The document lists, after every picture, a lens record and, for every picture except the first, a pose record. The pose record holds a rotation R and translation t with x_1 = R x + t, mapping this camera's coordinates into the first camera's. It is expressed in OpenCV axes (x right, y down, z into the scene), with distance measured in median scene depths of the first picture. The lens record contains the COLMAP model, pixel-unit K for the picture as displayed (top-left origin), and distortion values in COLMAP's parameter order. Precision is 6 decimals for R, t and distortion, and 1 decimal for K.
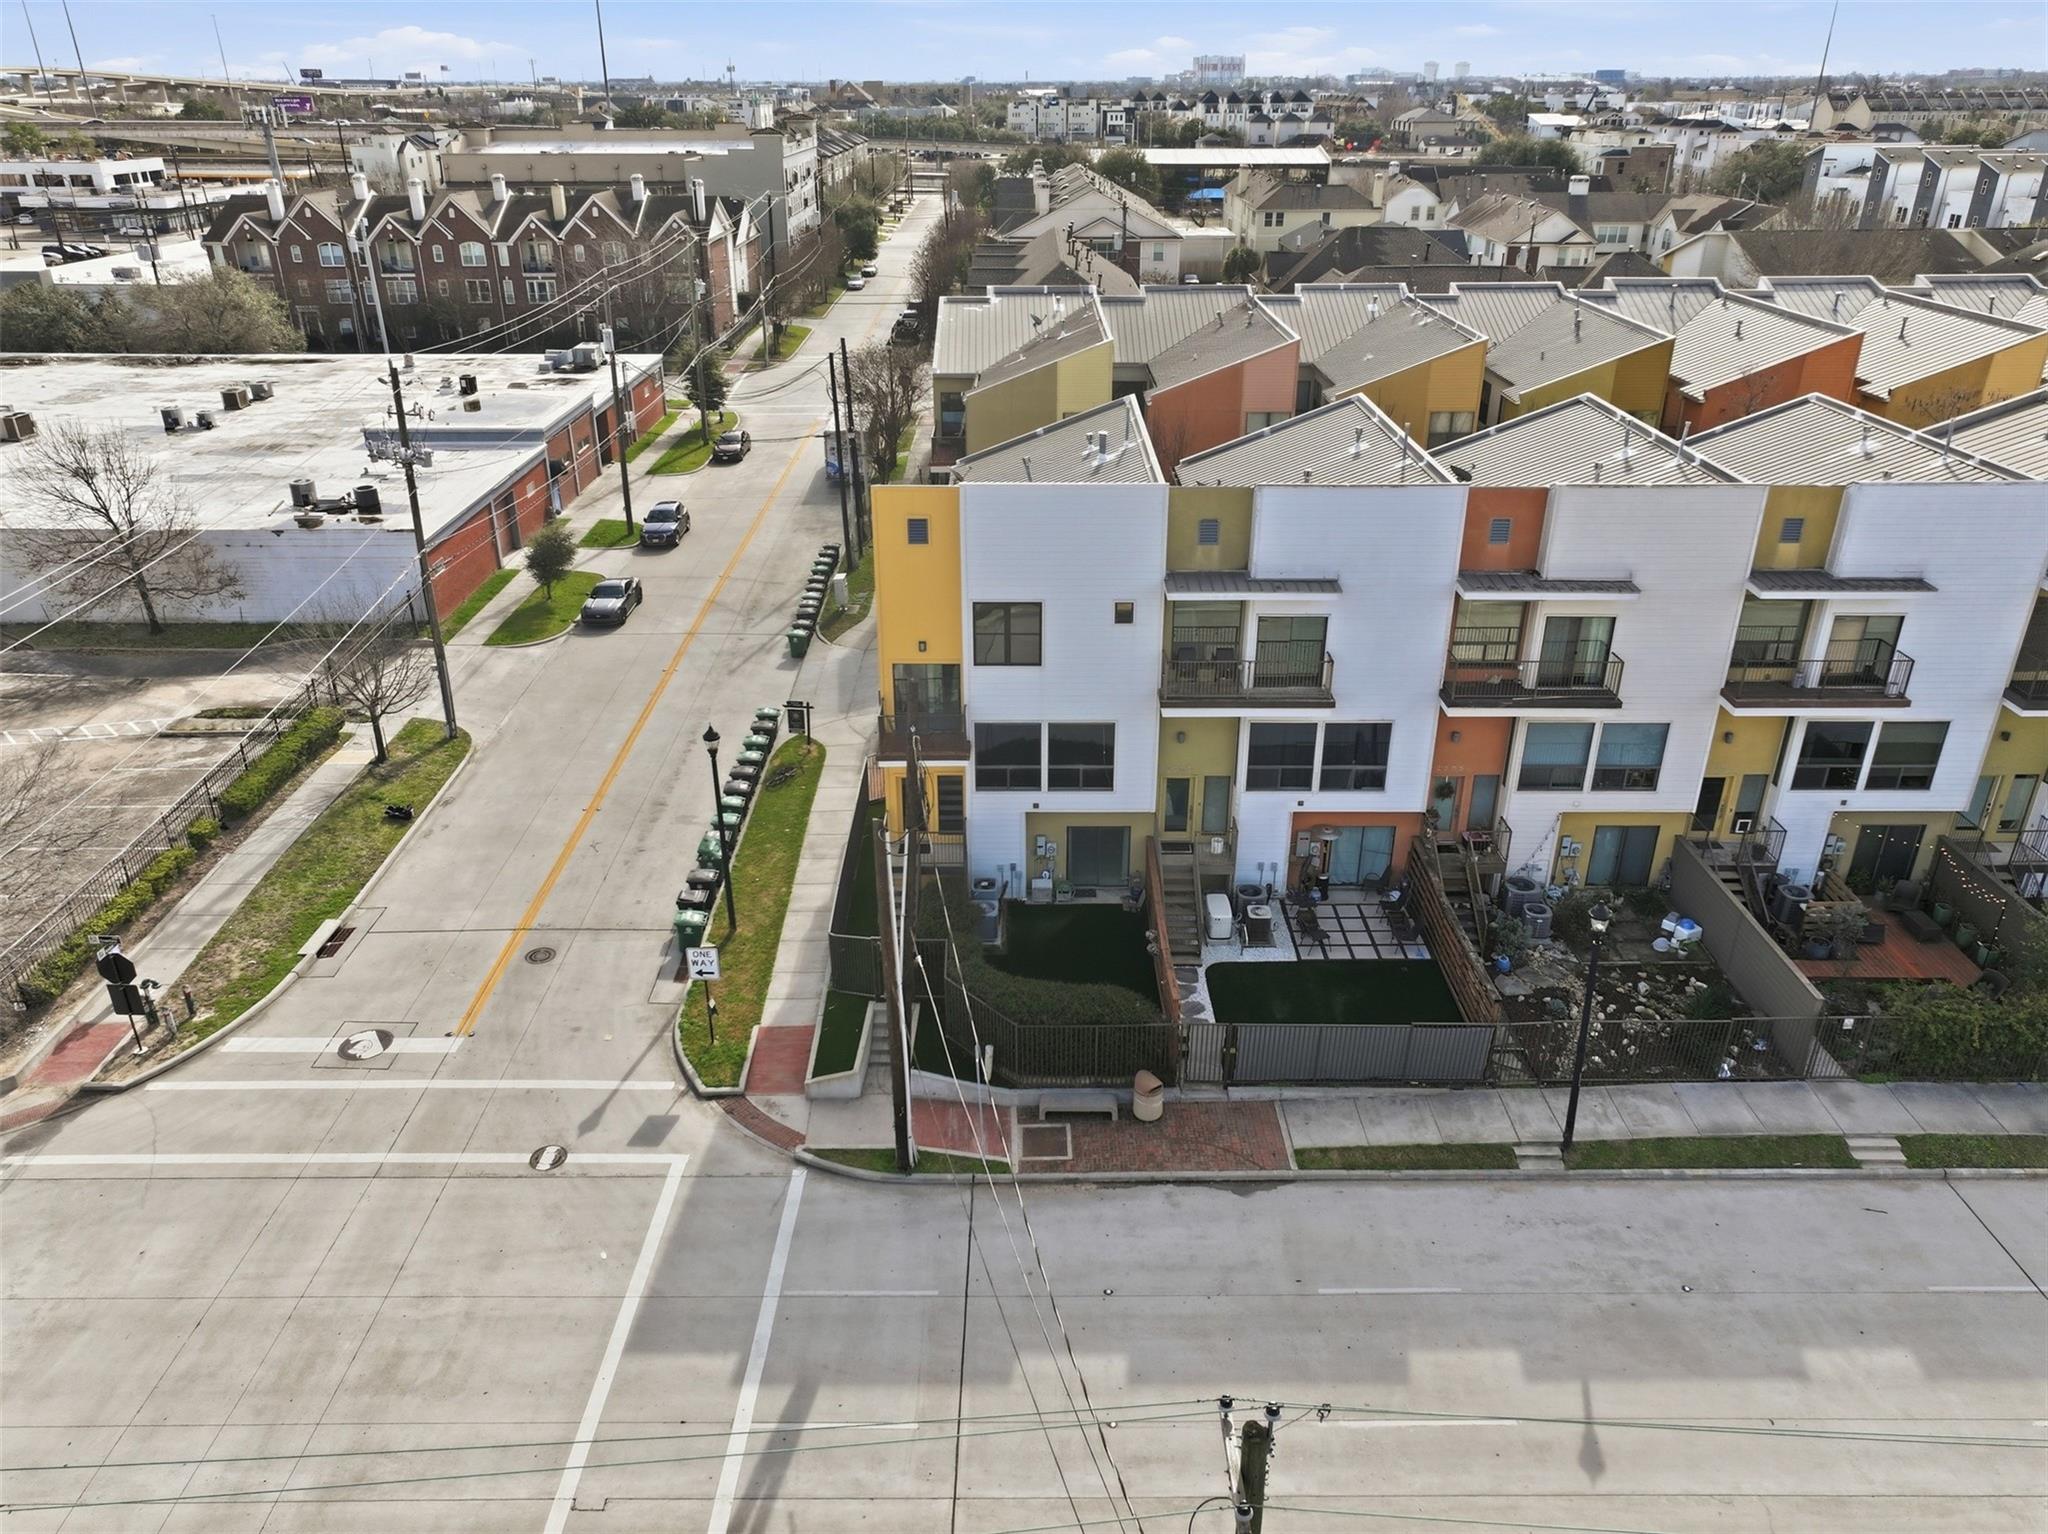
lens RADIAL K [[1423.2, 0, 1027.4], [0, 1423.2, 766.9], [0, 0, 1]] dist [-0.002773, 0.017047]
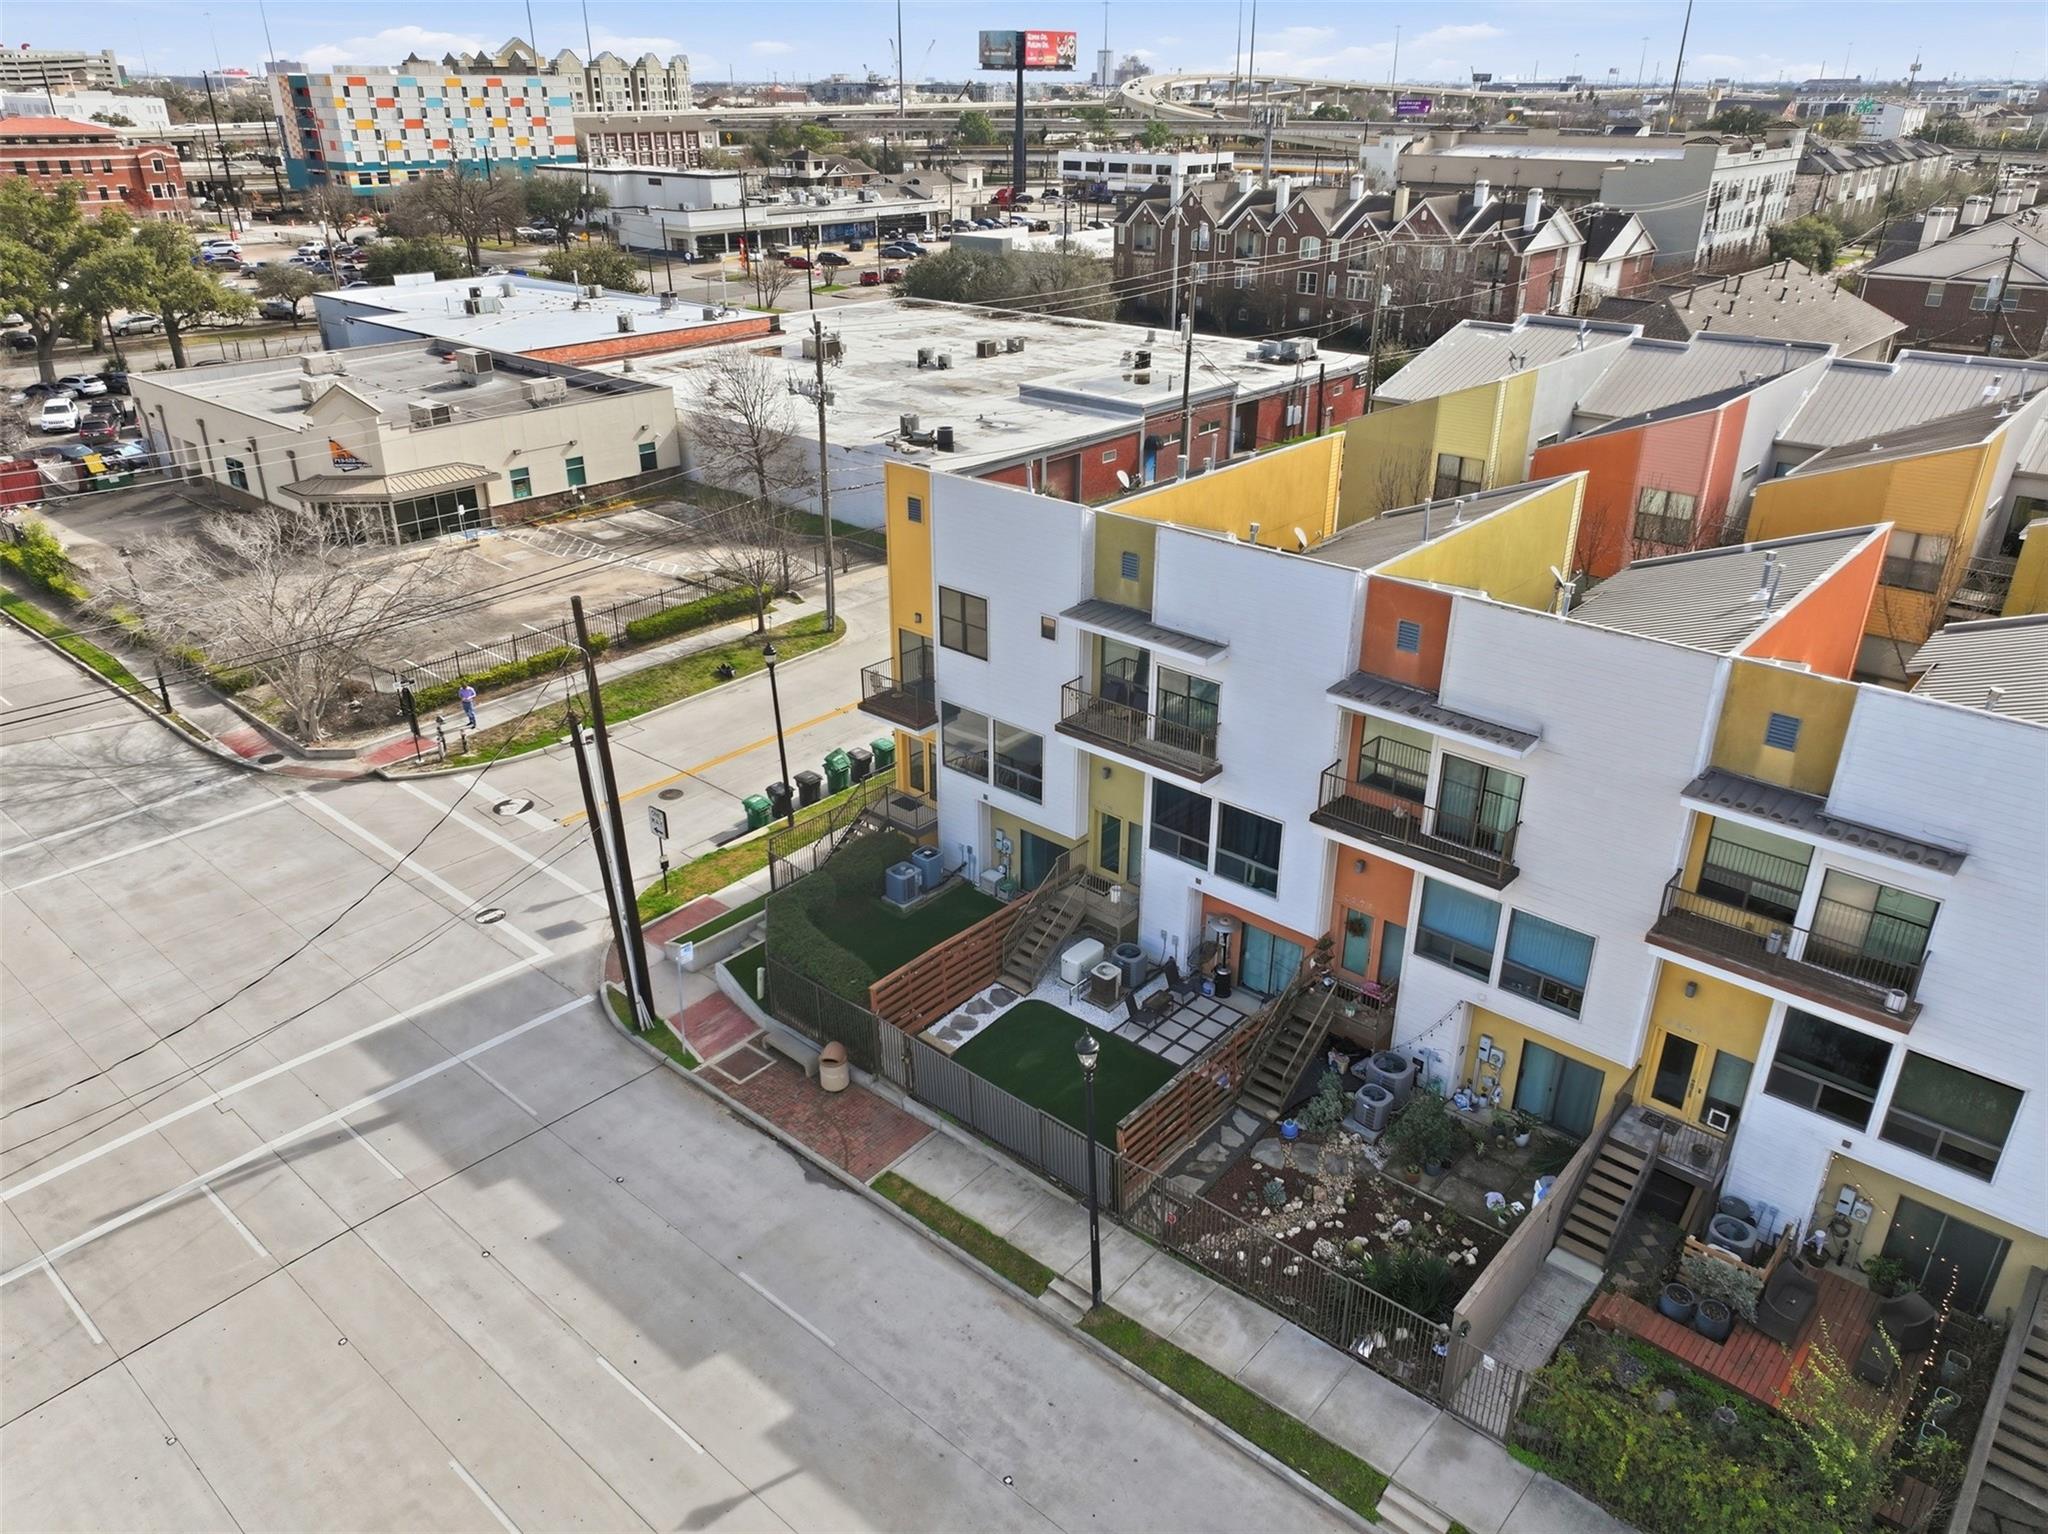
lens RADIAL K [[1423.2, 0, 1029.6], [0, 1423.2, 771.2], [0, 0, 1]] dist [-0.002773, 0.017047]
pose [[0.752480, 0.289503, -0.591576, 0.640302], [-0.289026, 0.952254, 0.098371, -0.102052], [0.591809, 0.096959, 0.800225, 0.198083]]
